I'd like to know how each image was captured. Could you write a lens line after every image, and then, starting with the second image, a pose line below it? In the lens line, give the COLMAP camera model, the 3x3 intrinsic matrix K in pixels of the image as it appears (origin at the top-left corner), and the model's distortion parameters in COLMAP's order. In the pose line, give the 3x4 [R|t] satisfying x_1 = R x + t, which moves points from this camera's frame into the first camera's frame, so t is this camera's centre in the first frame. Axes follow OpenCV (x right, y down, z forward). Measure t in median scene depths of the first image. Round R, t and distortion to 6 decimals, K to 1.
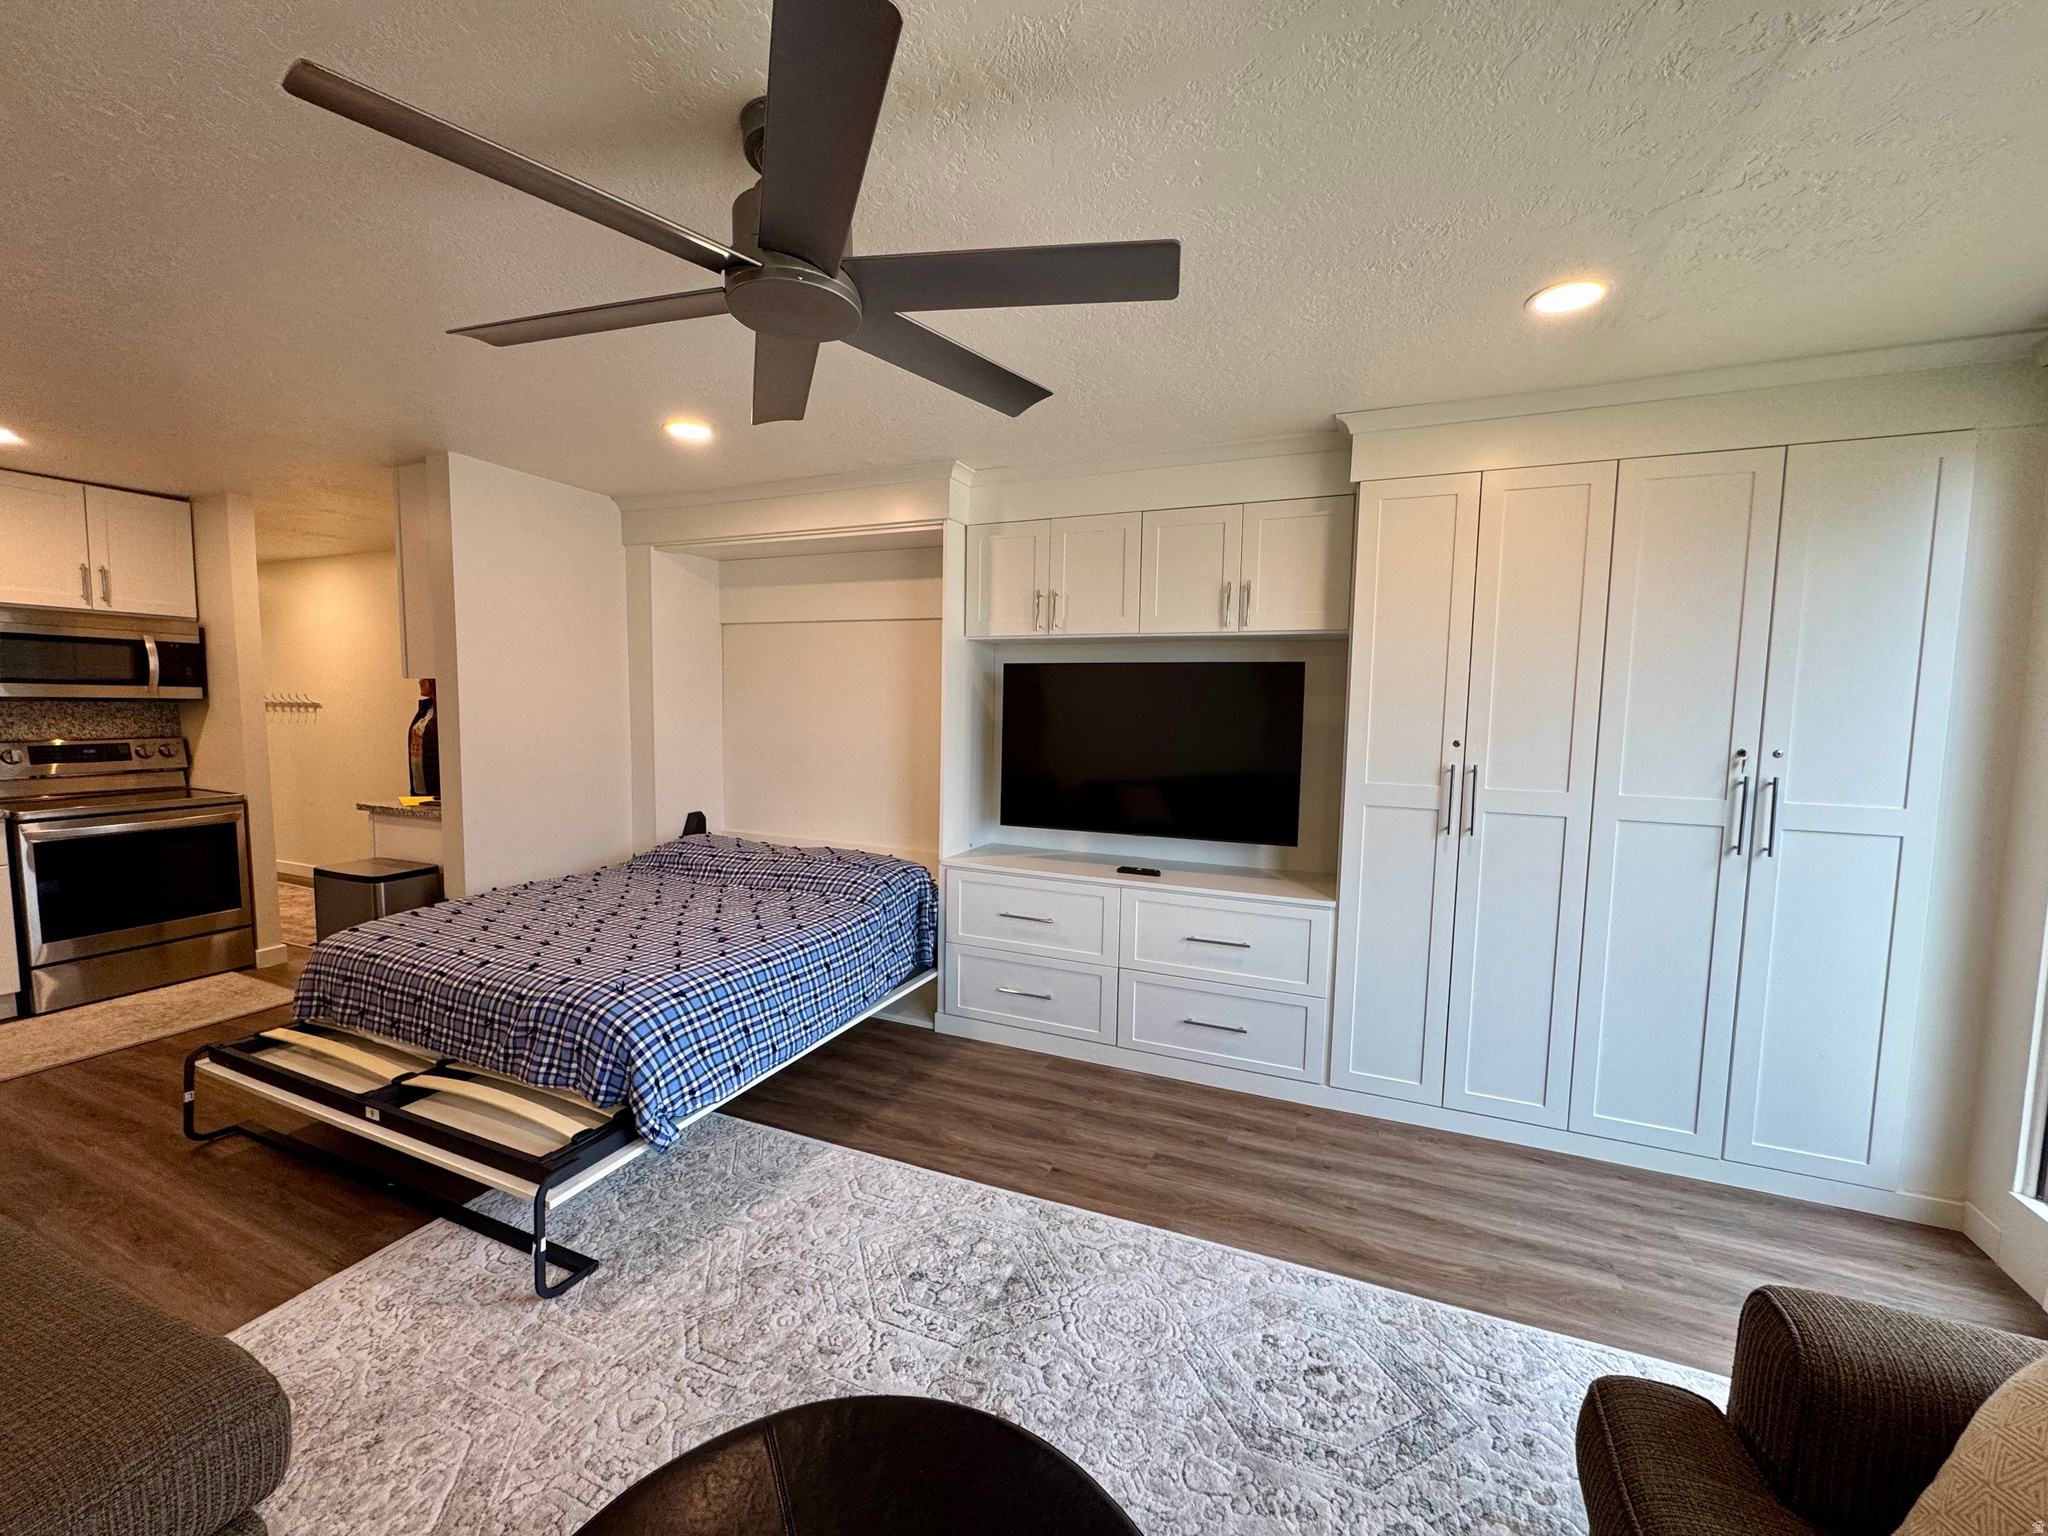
lens RADIAL K [[815.4, 0, 1024.0], [0, 815.4, 768.0], [0, 0, 1]] dist [-0.003880, 0.000418]
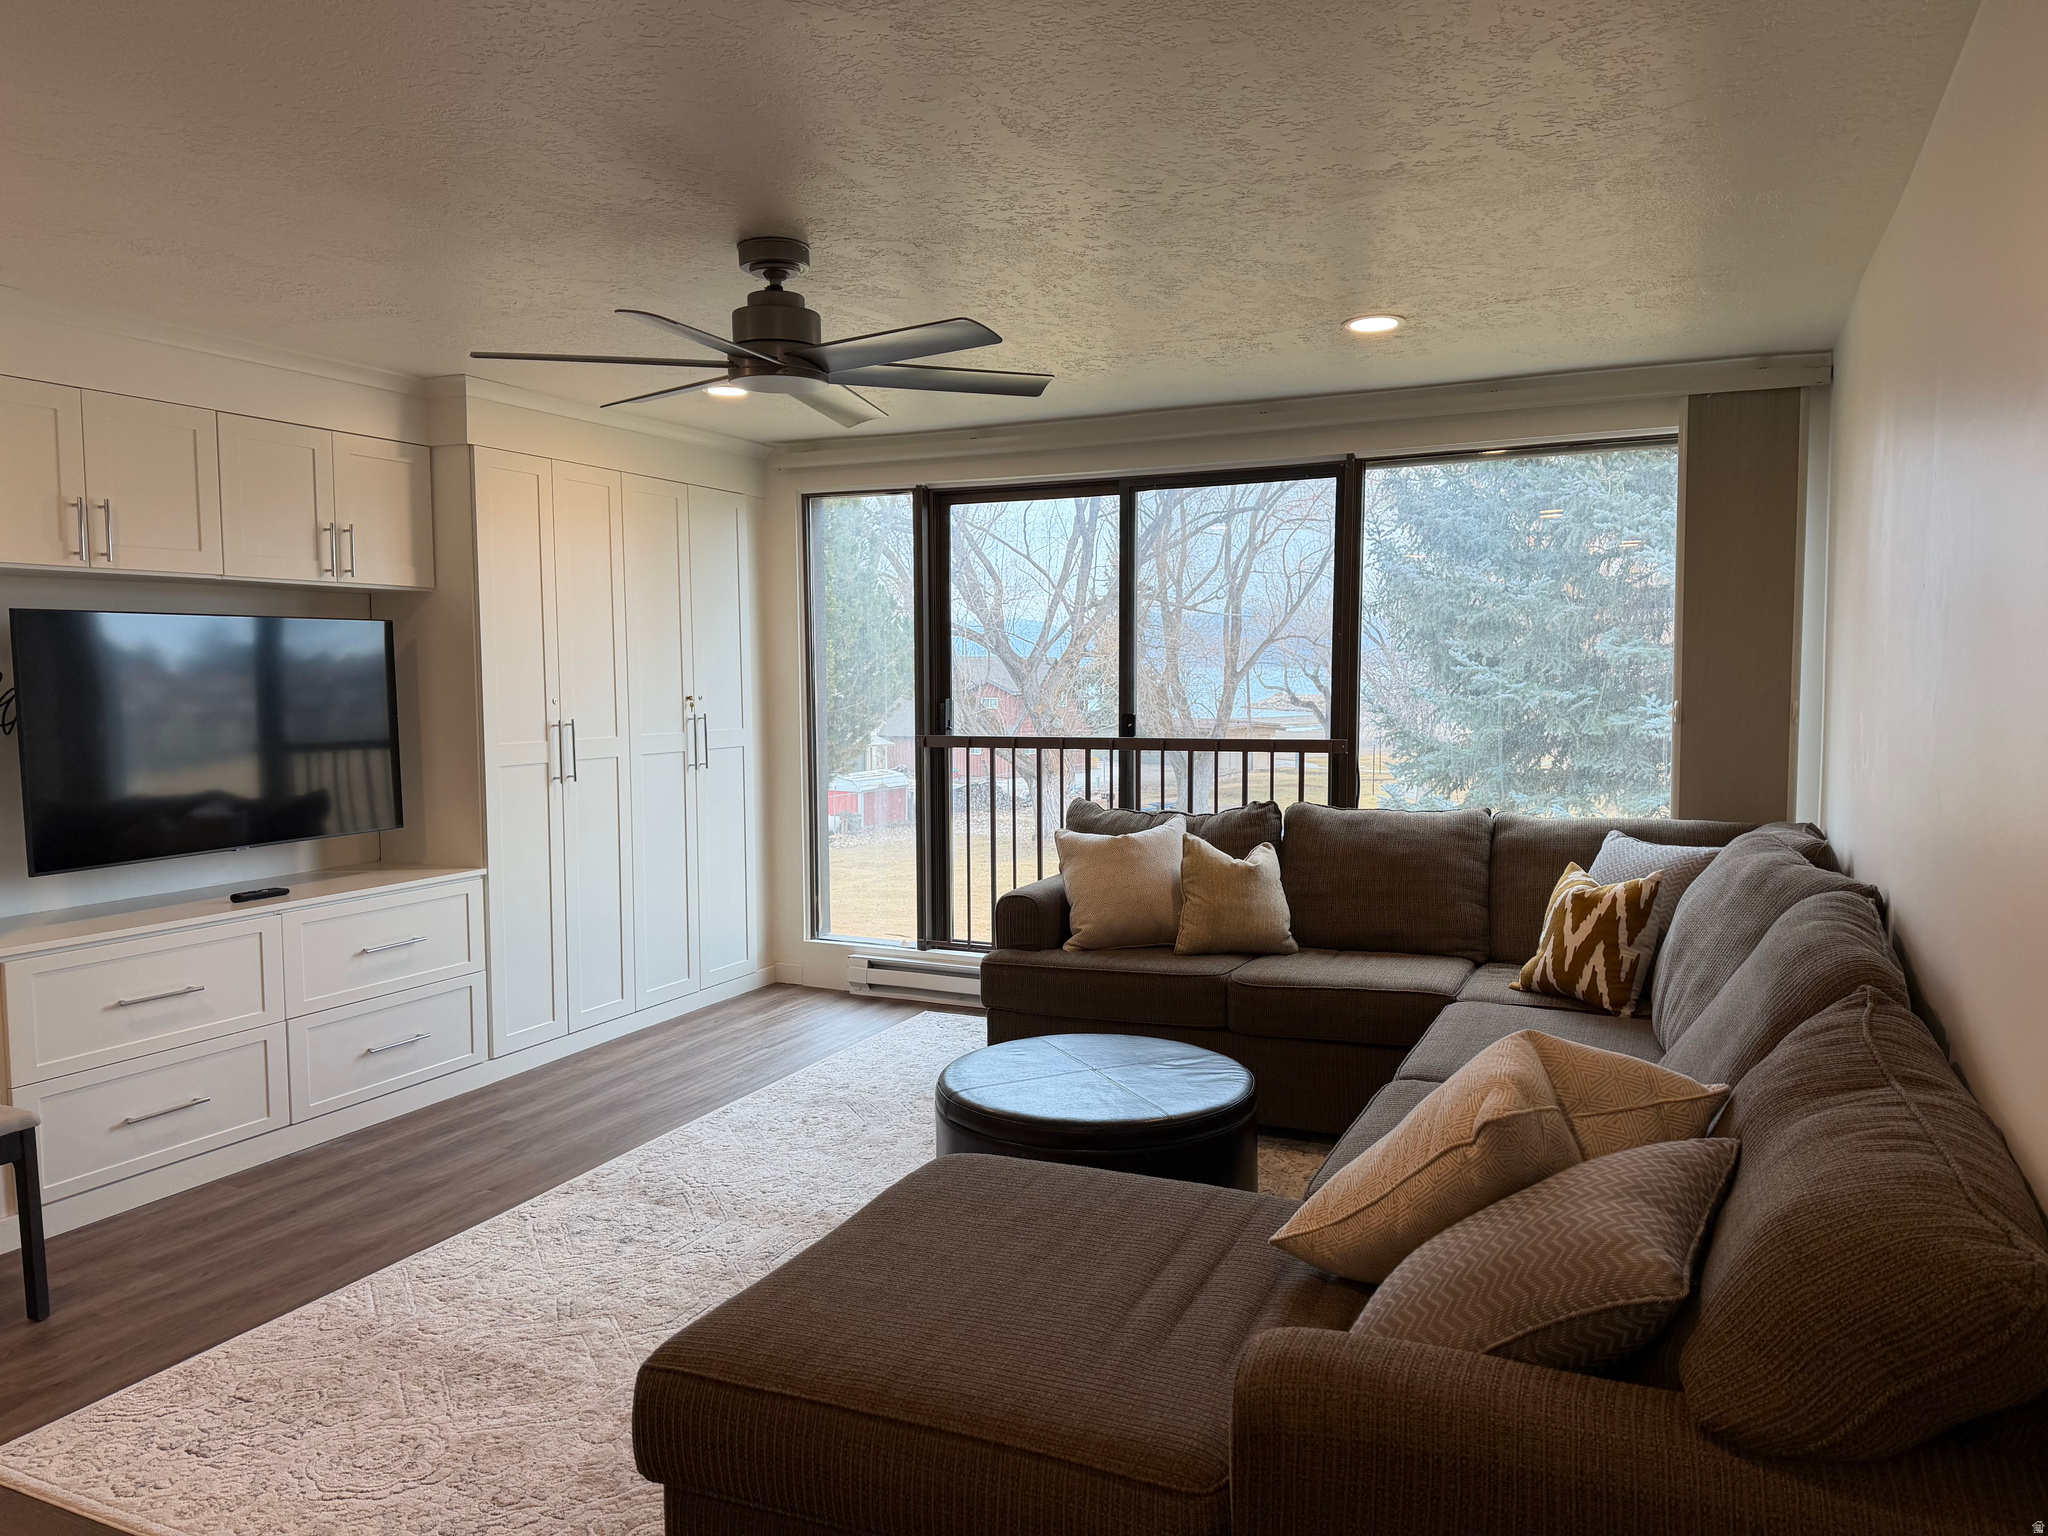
lens RADIAL K [[1422.2, 0, 1015.4], [0, 1422.2, 774.7], [0, 0, 1]] dist [0.131514, -0.212062]
pose [[0.034950, -0.090548, 0.995279, -1.384306], [0.086167, 0.992452, 0.087265, -0.046678], [-0.995668, 0.082710, 0.042488, 0.296867]]
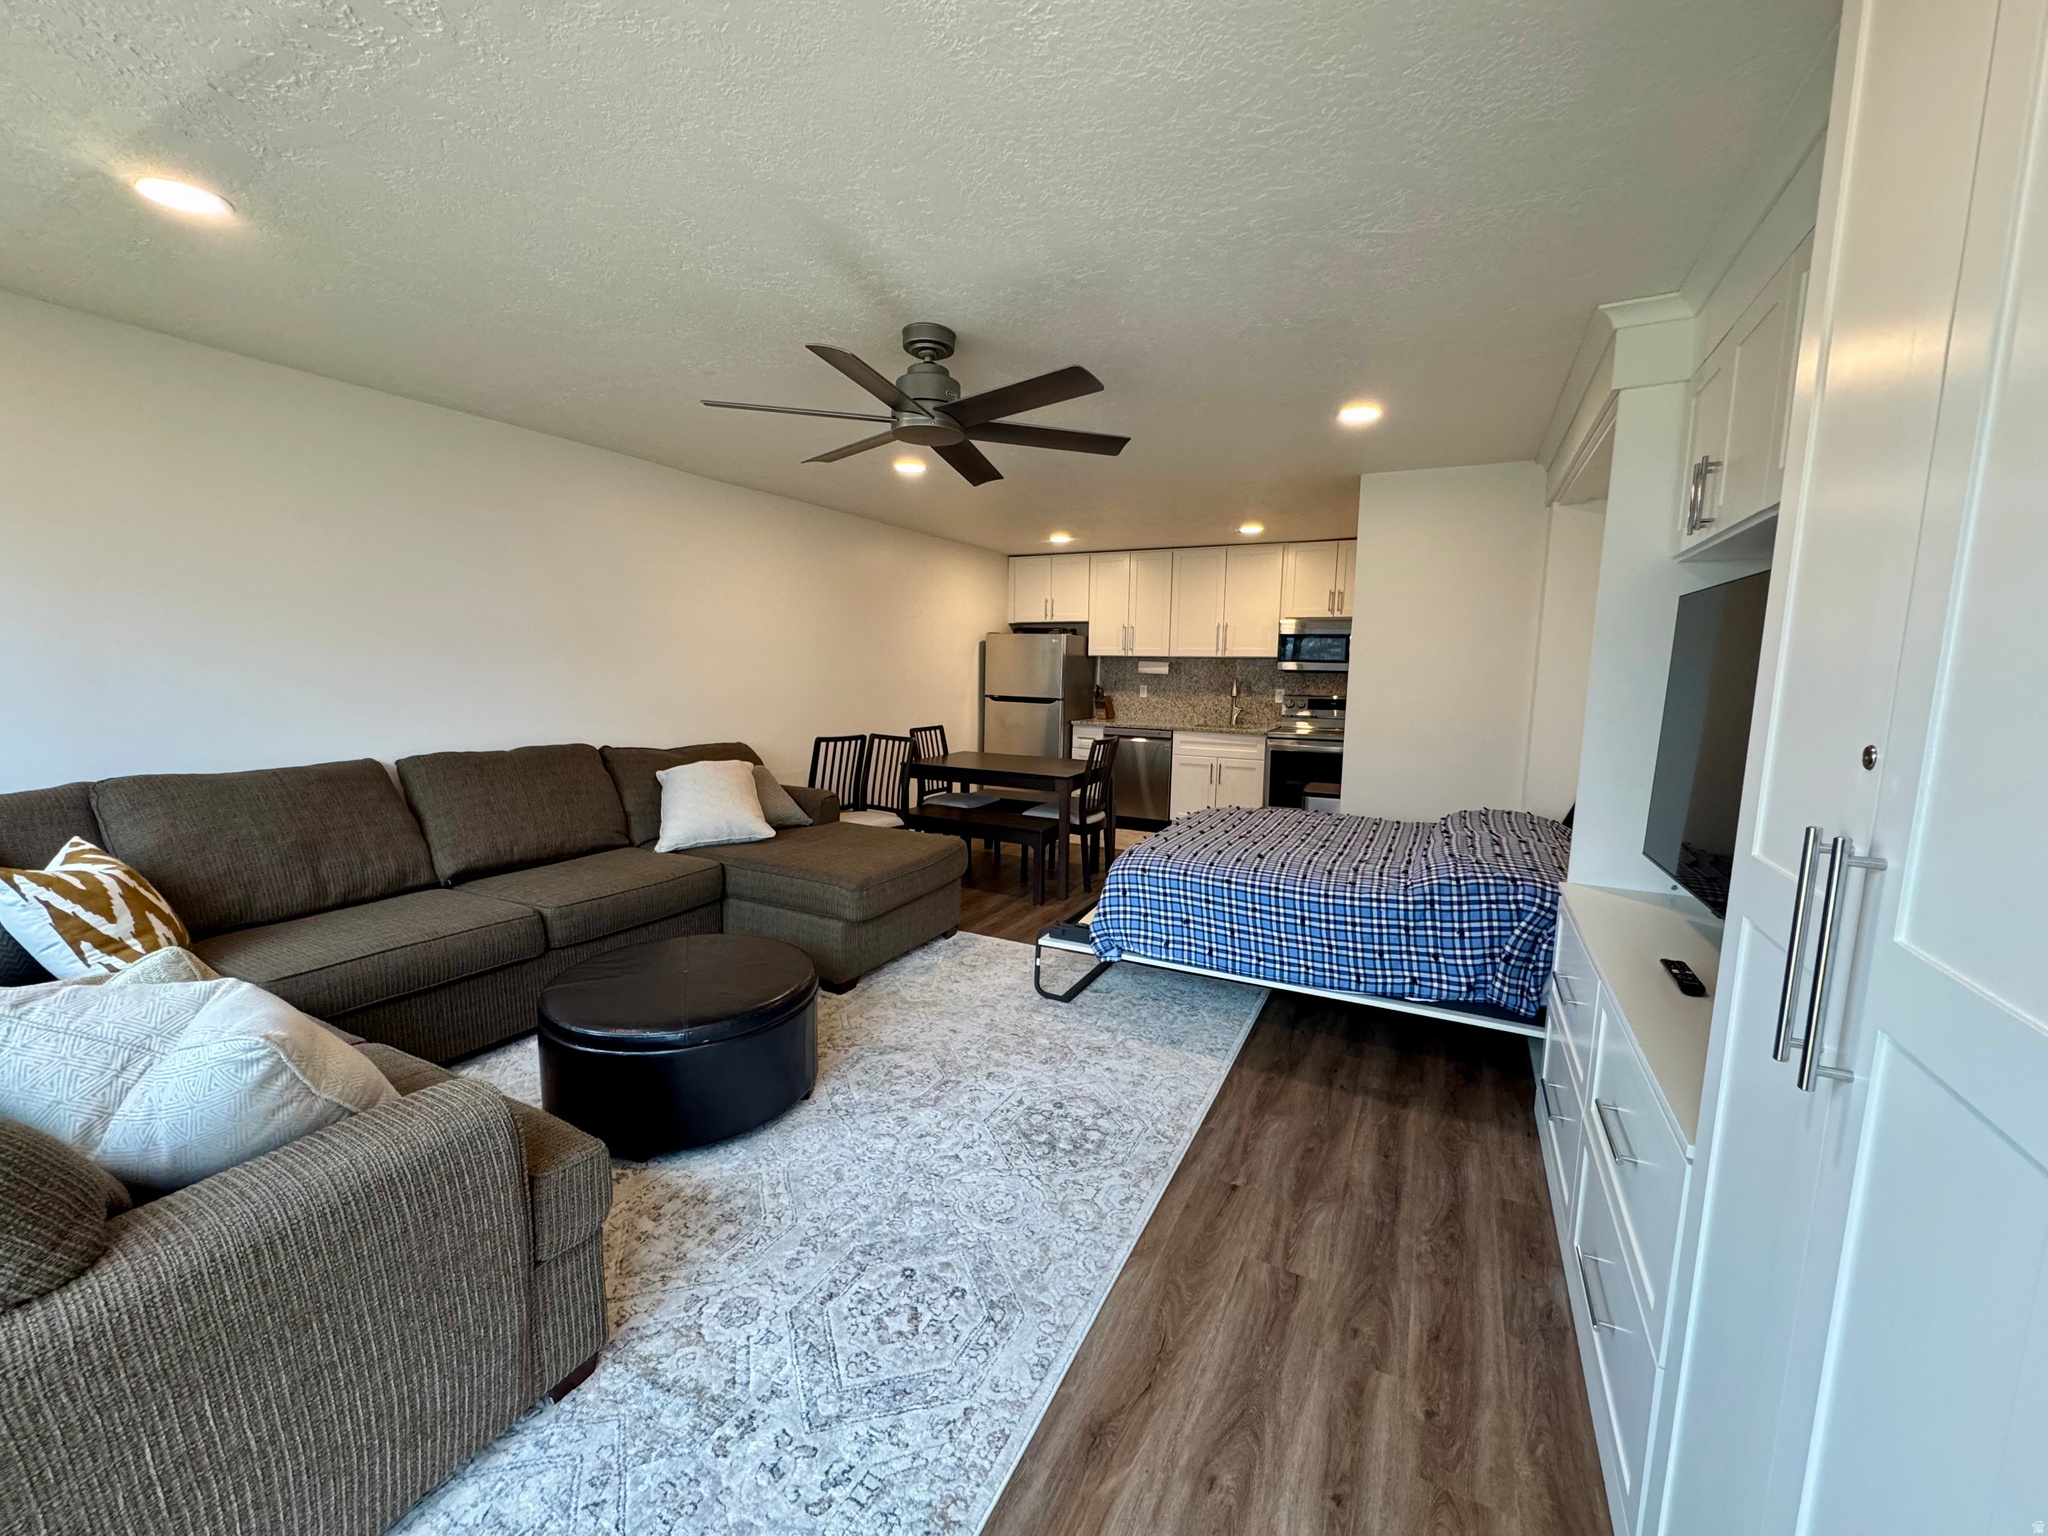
lens RADIAL K [[815.4, 0, 1024.0], [0, 815.4, 768.0], [0, 0, 1]] dist [-0.003880, 0.000418]
pose [[-0.070931, 0.106052, -0.991827, 0.814298], [-0.093577, 0.989239, 0.112467, -0.029090], [0.993082, 0.100789, -0.060244, 0.725729]]
